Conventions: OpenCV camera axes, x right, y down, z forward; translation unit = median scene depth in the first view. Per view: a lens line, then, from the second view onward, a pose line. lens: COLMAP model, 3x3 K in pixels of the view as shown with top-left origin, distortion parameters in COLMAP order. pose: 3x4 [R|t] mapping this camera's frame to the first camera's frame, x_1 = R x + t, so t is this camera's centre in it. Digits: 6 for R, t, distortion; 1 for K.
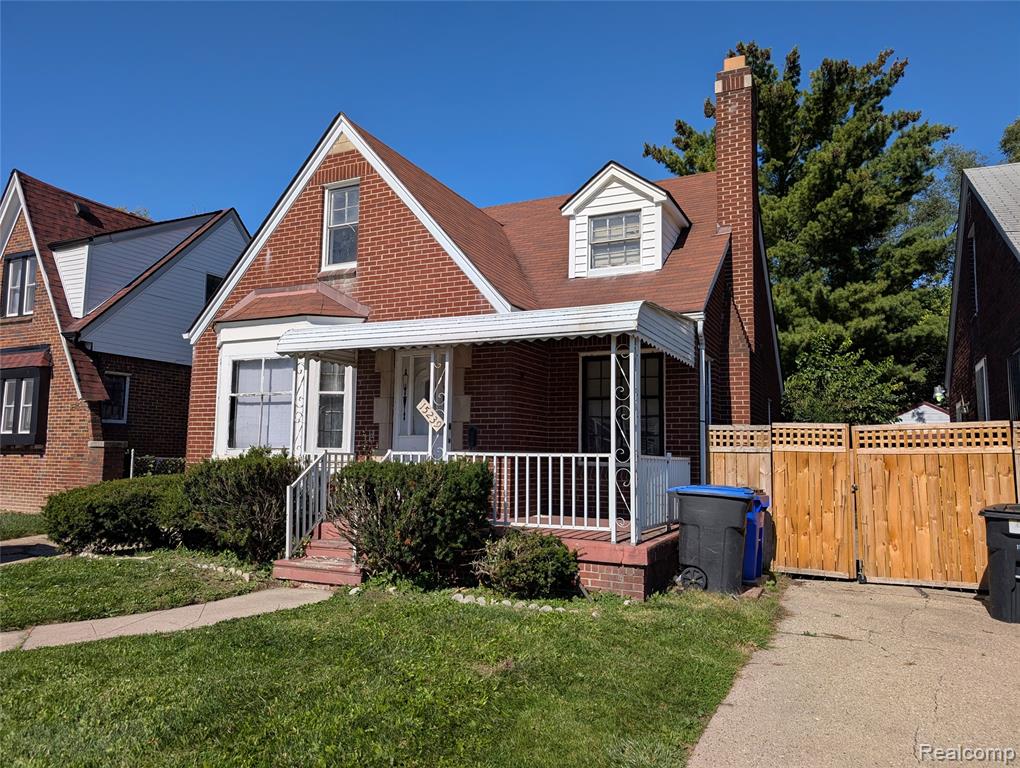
lens RADIAL K [[738.8, 0, 506.7], [0, 738.8, 389.8], [0, 0, 1]] dist [0.024101, -0.001379]
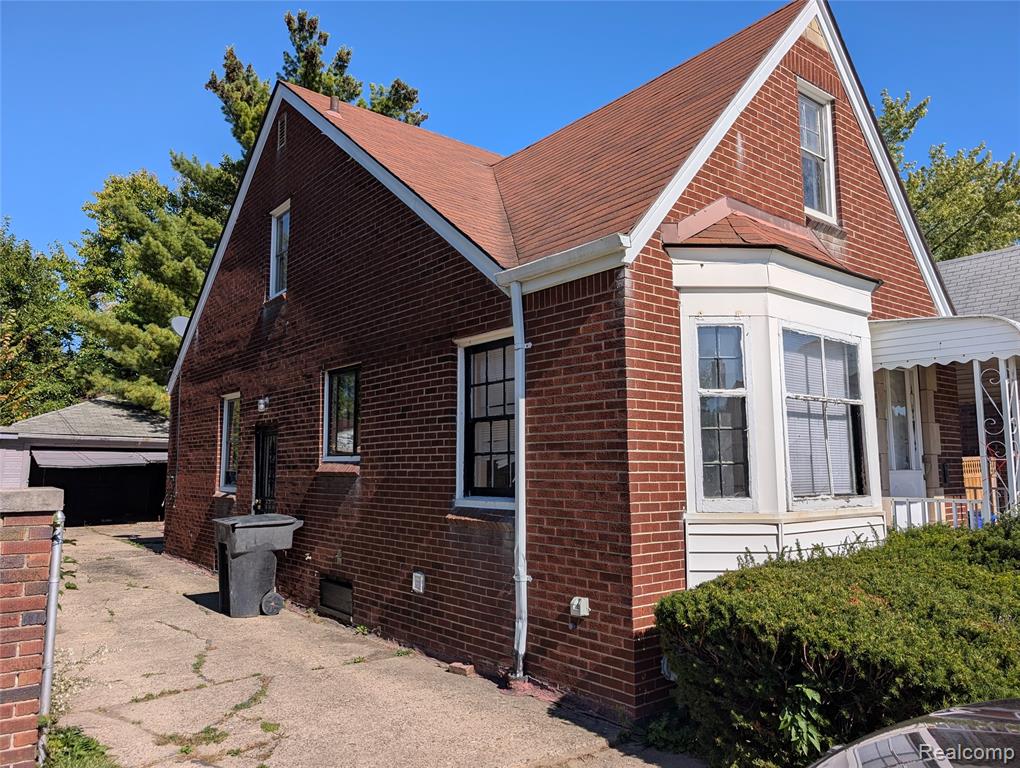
lens RADIAL K [[738.8, 0, 484.6], [0, 738.8, 369.8], [0, 0, 1]] dist [0.024101, -0.001379]
pose [[0.441454, 0.098209, 0.891893, -0.968233], [-0.084882, 0.994105, -0.067450, 0.043898], [-0.893260, -0.045929, 0.447188, 0.998326]]
